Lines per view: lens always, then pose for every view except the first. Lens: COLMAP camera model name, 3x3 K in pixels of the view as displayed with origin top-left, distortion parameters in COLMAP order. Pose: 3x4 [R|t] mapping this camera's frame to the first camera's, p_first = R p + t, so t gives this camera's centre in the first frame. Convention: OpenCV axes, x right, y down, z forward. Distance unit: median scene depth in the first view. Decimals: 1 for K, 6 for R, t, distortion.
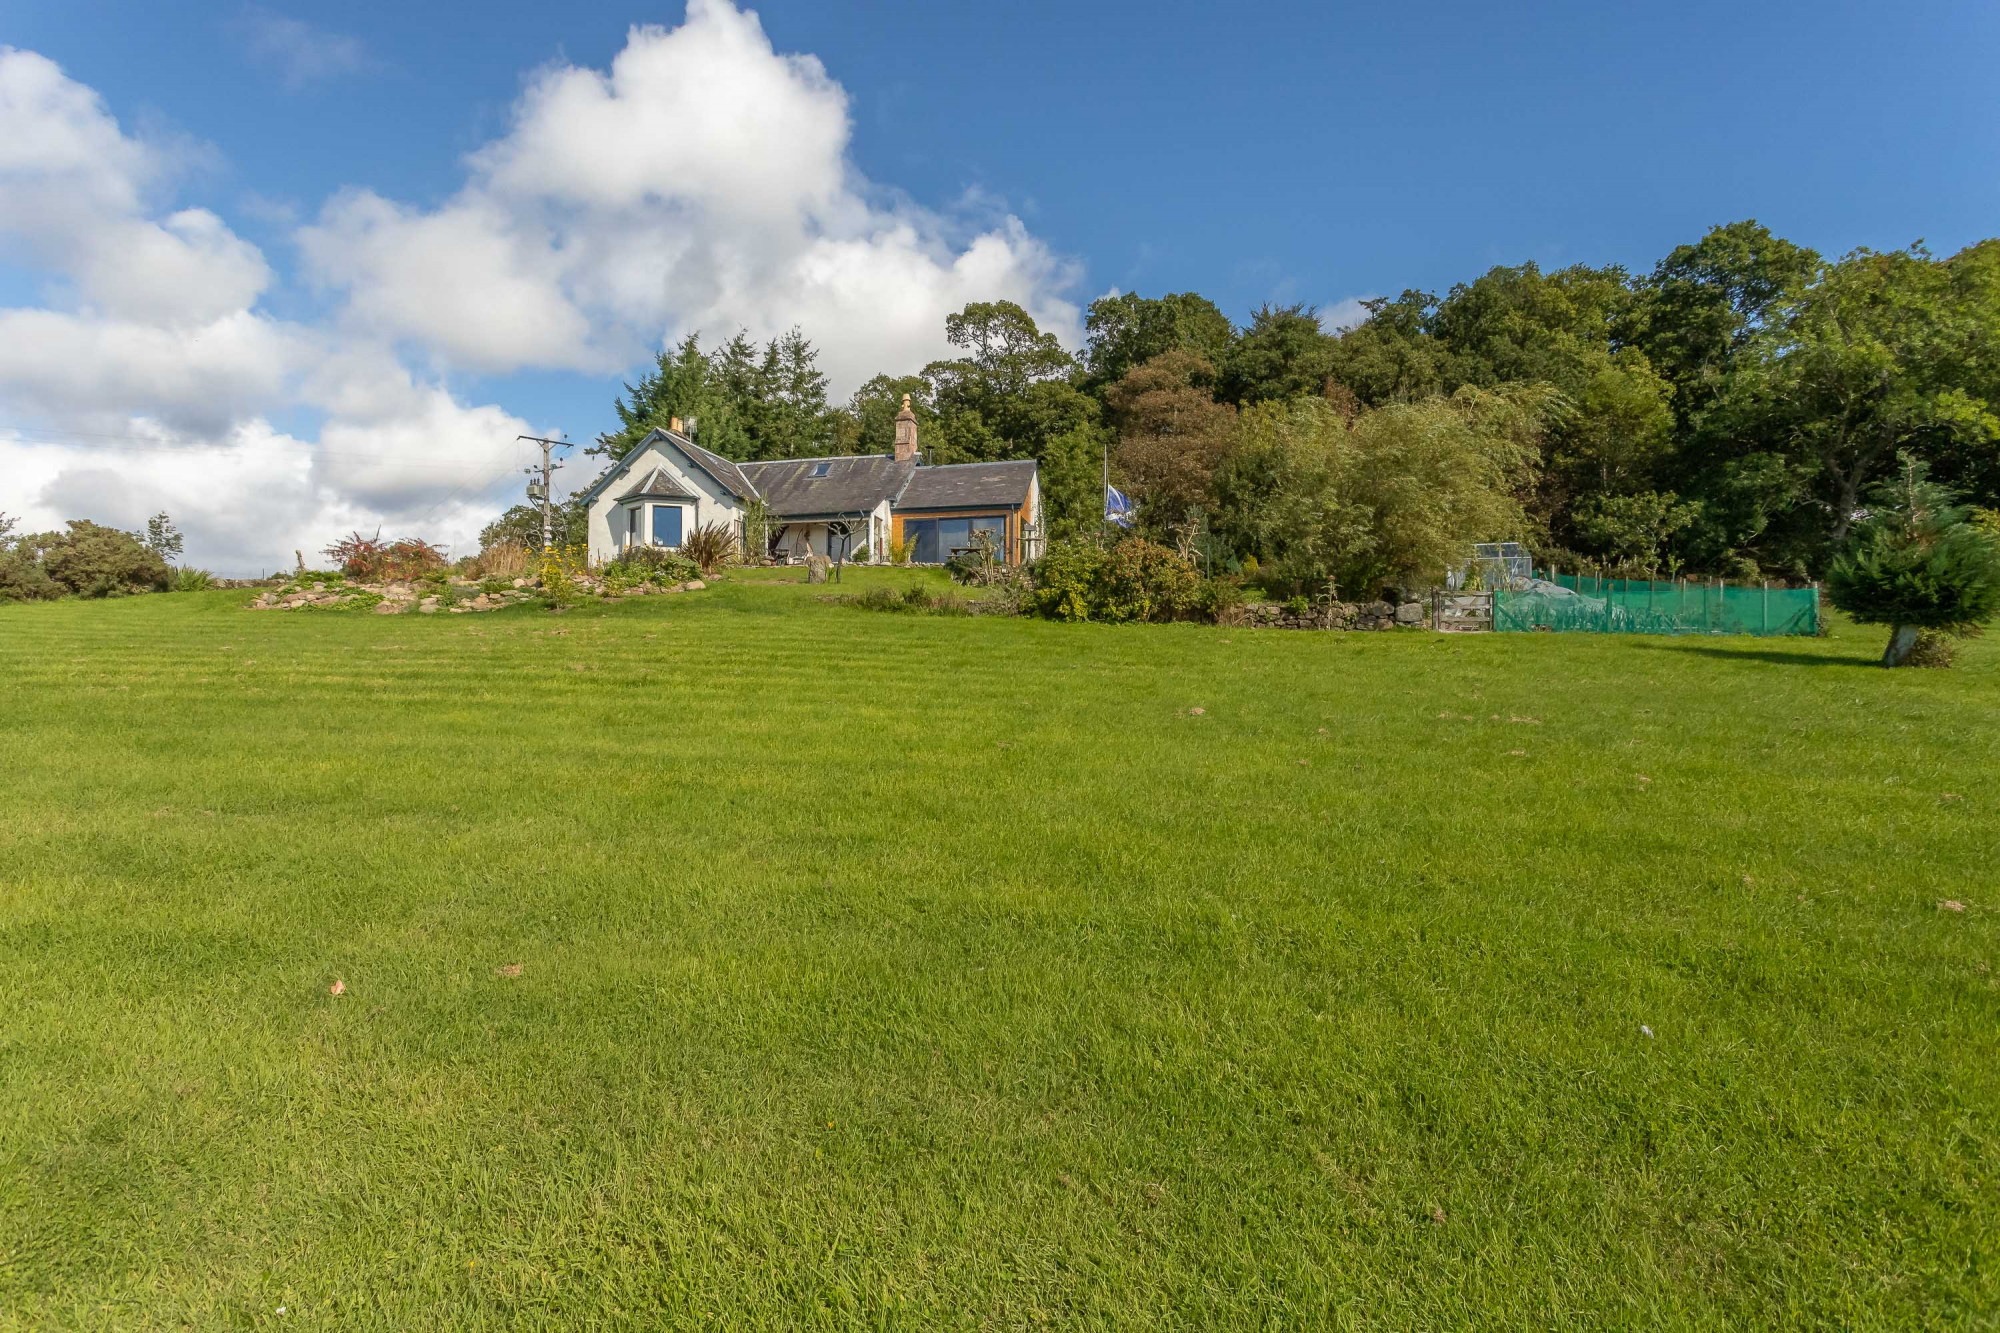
lens RADIAL K [[954.0, 0, 975.4], [0, 954.0, 674.9], [0, 0, 1]] dist [0.008484, 0.000088]
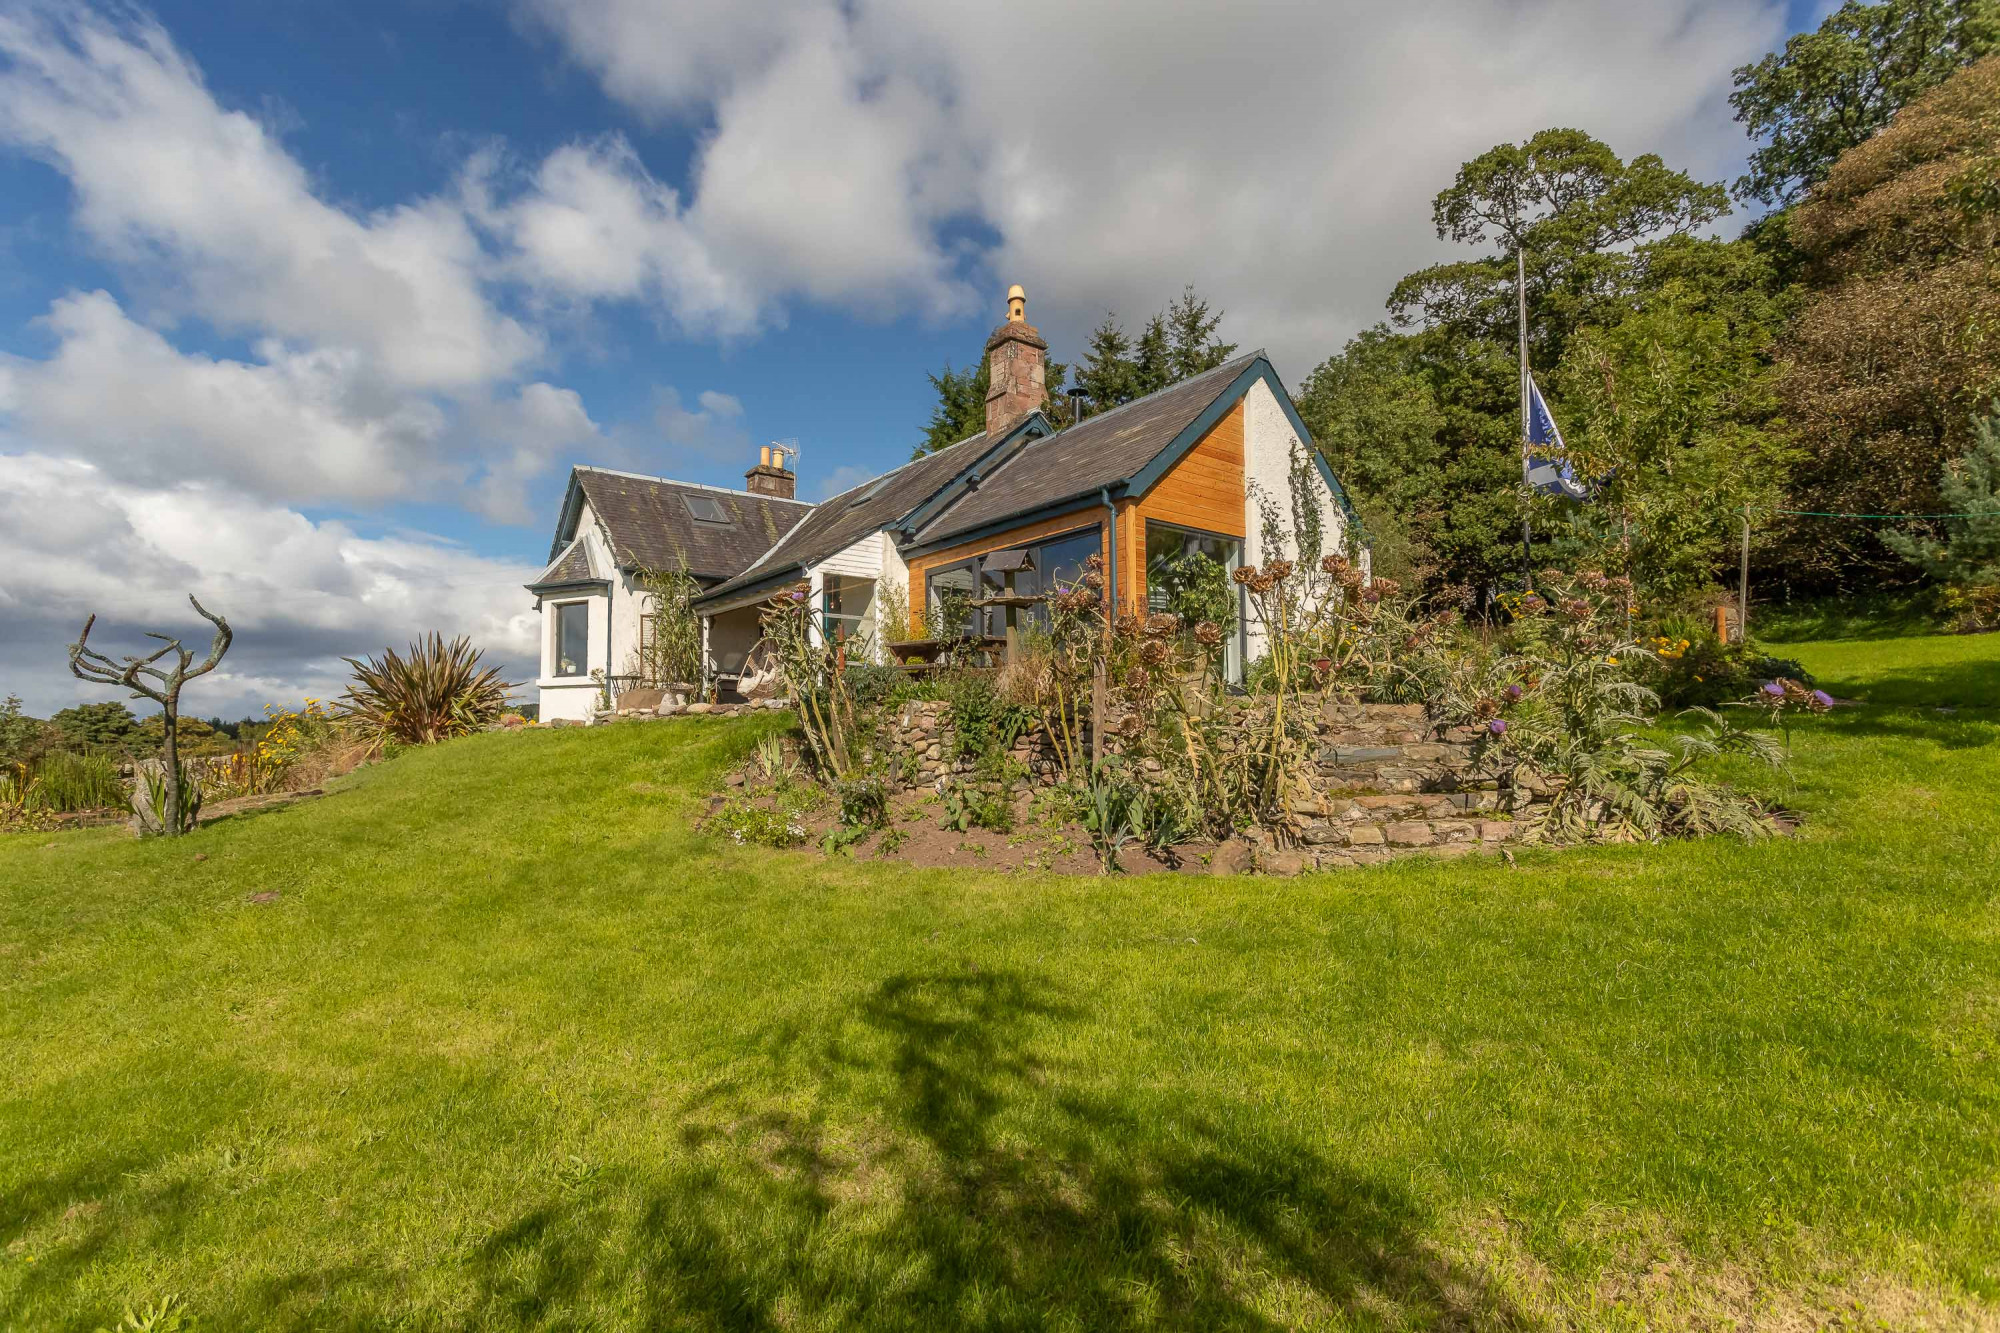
lens RADIAL K [[954.0, 0, 975.4], [0, 954.0, 674.9], [0, 0, 1]] dist [0.008484, 0.000088]
pose [[0.785600, -0.063473, -0.615470, 0.118525], [0.035336, 0.997703, -0.057789, -0.055052], [0.617725, 0.023651, 0.786039, 0.415320]]
